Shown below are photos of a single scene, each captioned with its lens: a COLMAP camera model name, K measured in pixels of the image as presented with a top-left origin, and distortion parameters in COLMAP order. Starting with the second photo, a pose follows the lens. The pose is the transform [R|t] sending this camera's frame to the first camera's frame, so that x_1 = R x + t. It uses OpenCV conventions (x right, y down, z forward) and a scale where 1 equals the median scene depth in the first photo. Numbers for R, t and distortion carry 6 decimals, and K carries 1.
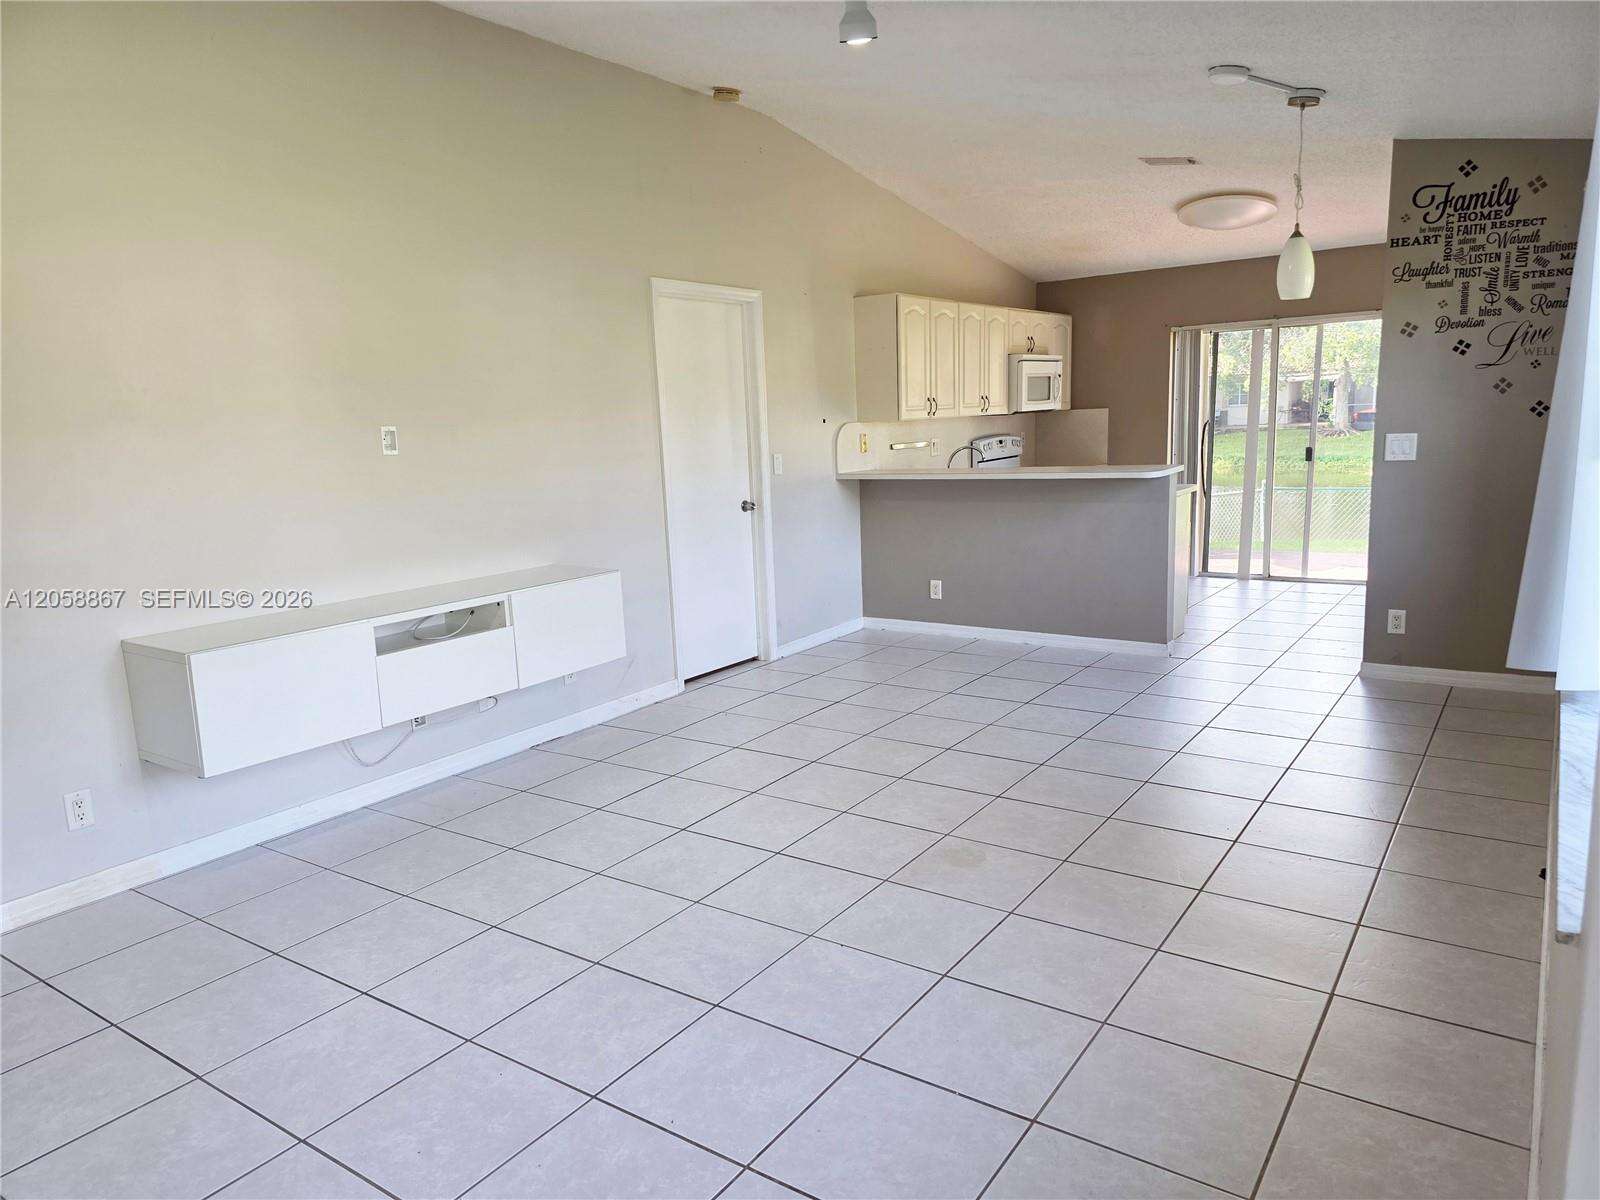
lens RADIAL K [[1080.0, 0, 792.8], [0, 1080.0, 611.7], [0, 0, 1]] dist [0.073327, -0.064524]
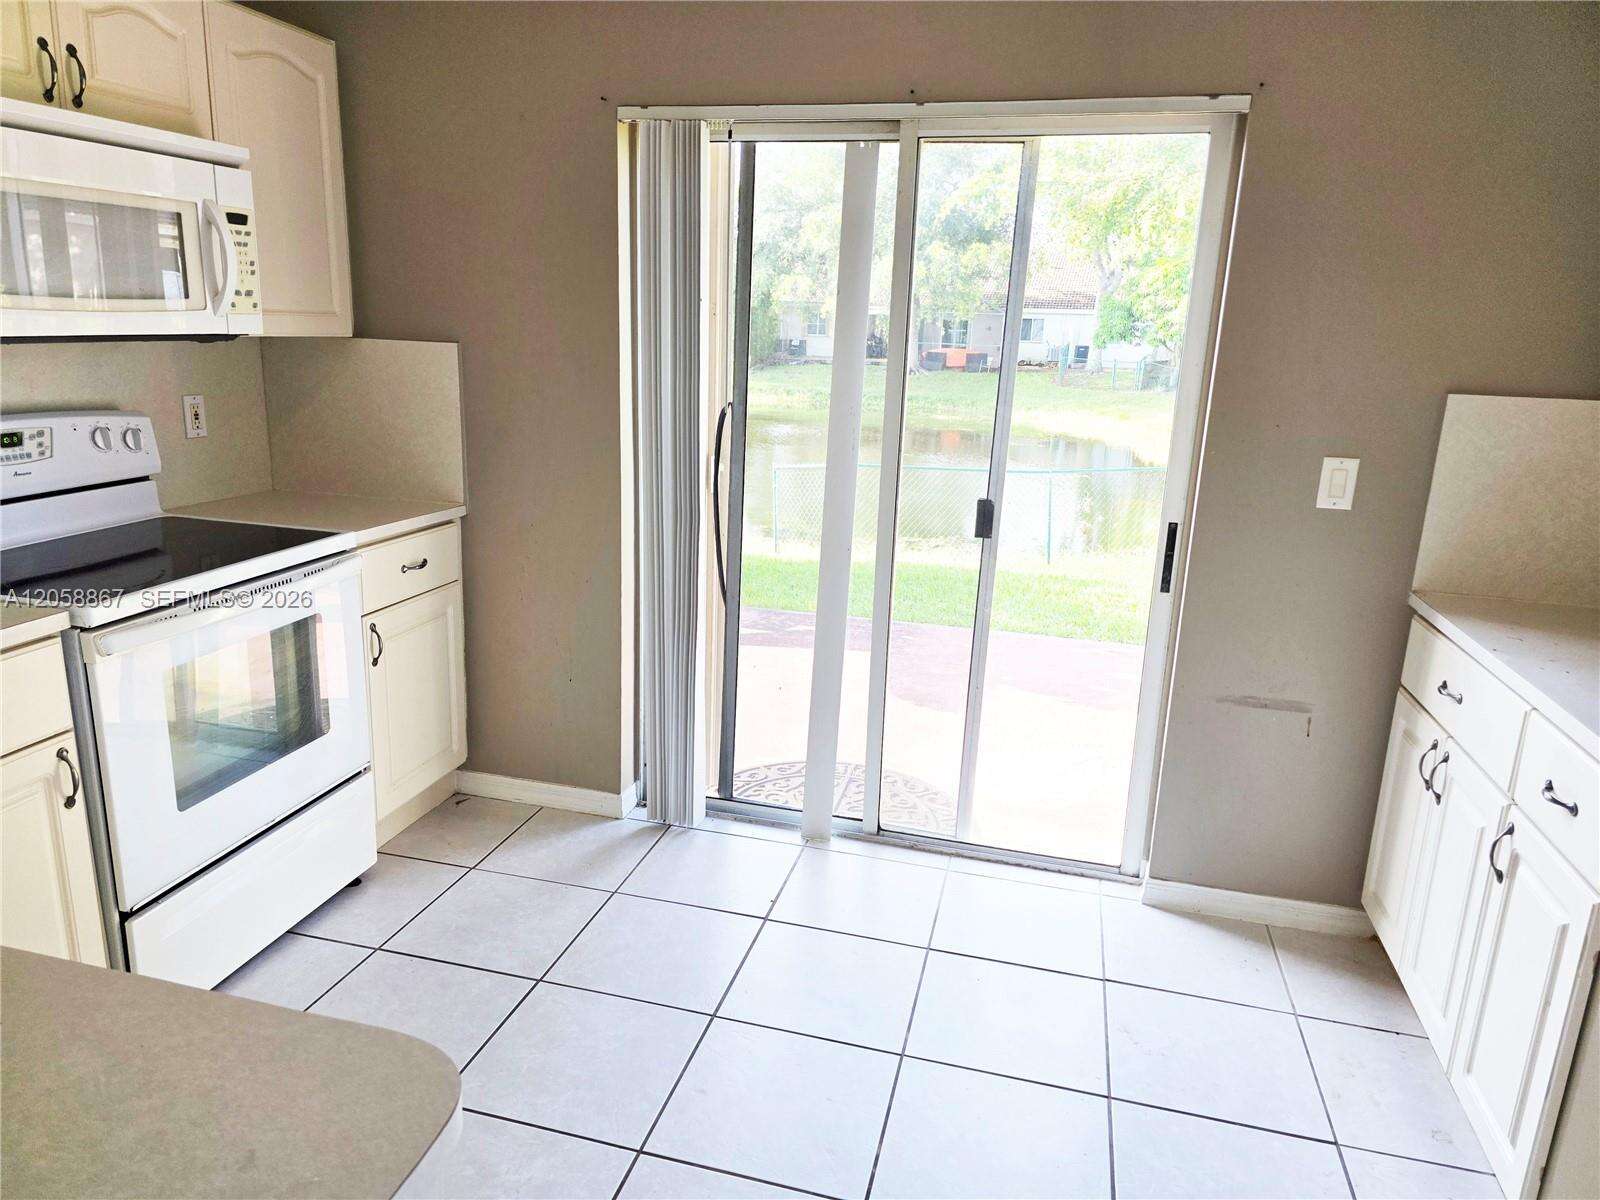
lens RADIAL K [[1080.0, 0, 791.9], [0, 1080.0, 598.8], [0, 0, 1]] dist [0.073327, -0.064524]
pose [[0.933539, -0.018006, 0.358022, 0.464978], [-0.006501, 0.997723, 0.067127, -0.230233], [-0.358416, -0.064993, 0.931297, 1.128357]]
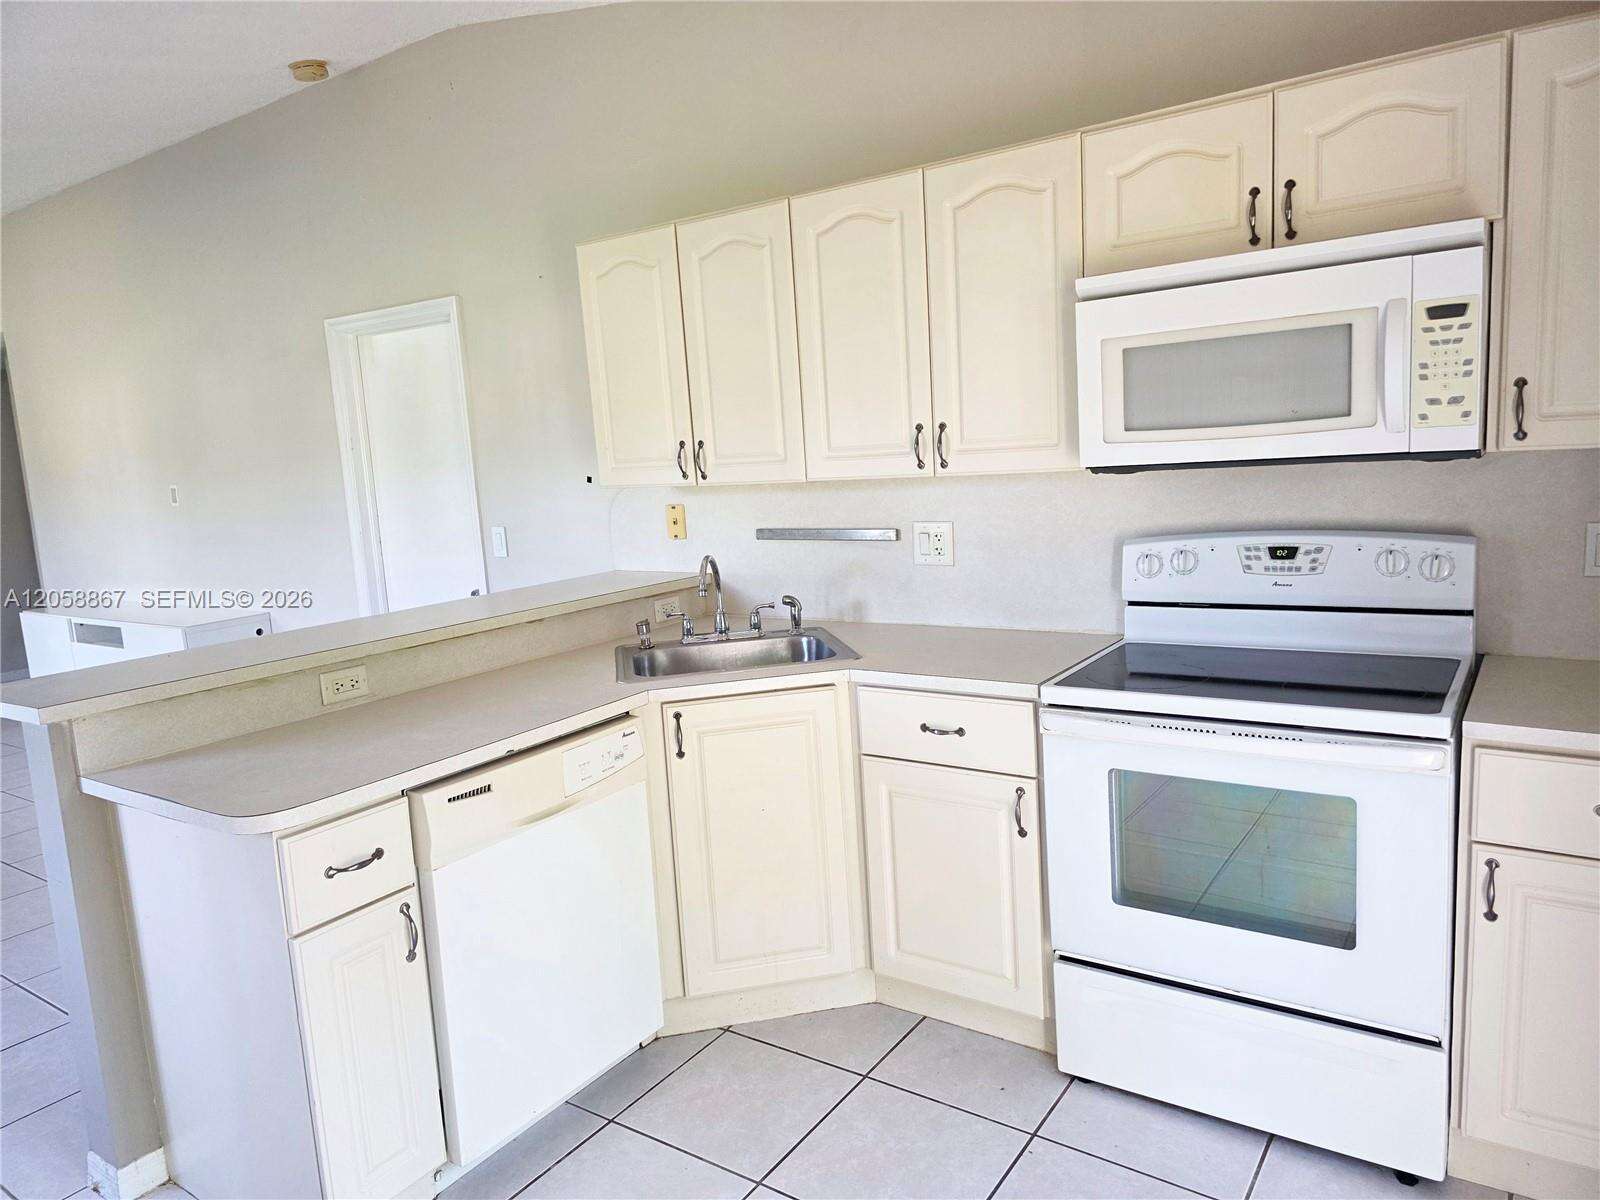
lens RADIAL K [[1080.0, 0, 804.7], [0, 1080.0, 605.6], [0, 0, 1]] dist [0.073327, -0.064524]
pose [[-0.003776, 0.189446, -0.981884, 0.821454], [-0.116974, 0.975066, 0.188580, -0.308913], [0.993128, 0.115567, 0.018478, 1.459056]]
